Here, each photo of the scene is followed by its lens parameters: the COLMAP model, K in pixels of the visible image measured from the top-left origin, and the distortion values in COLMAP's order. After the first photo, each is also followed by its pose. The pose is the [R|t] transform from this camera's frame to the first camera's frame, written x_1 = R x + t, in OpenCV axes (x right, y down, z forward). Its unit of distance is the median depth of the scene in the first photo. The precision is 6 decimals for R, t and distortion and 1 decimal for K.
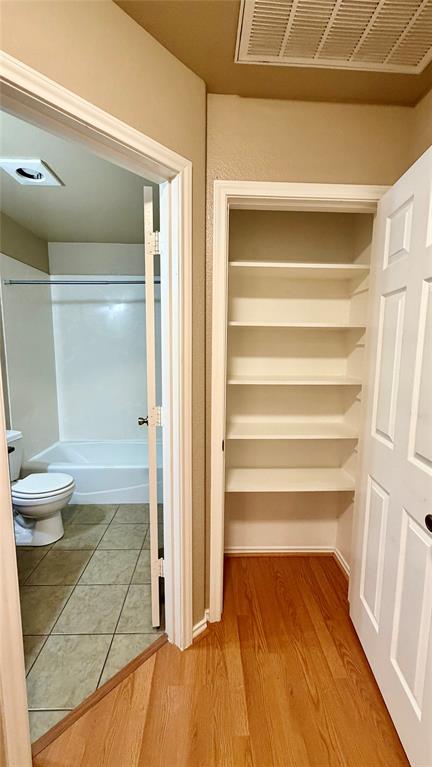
lens RADIAL K [[303.9, 0, 219.0], [0, 303.9, 383.8], [0, 0, 1]] dist [-0.004694, 0.000255]
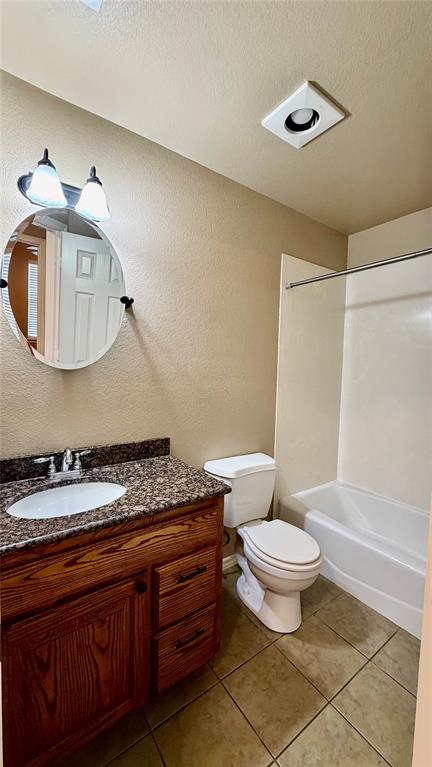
lens RADIAL K [[303.9, 0, 218.7], [0, 303.9, 380.2], [0, 0, 1]] dist [-0.004694, 0.000255]
pose [[0.552524, 0.054849, -0.831691, -0.064608], [-0.128784, 0.991467, -0.020171, -0.020074], [0.823488, 0.118254, 0.554873, 0.358147]]
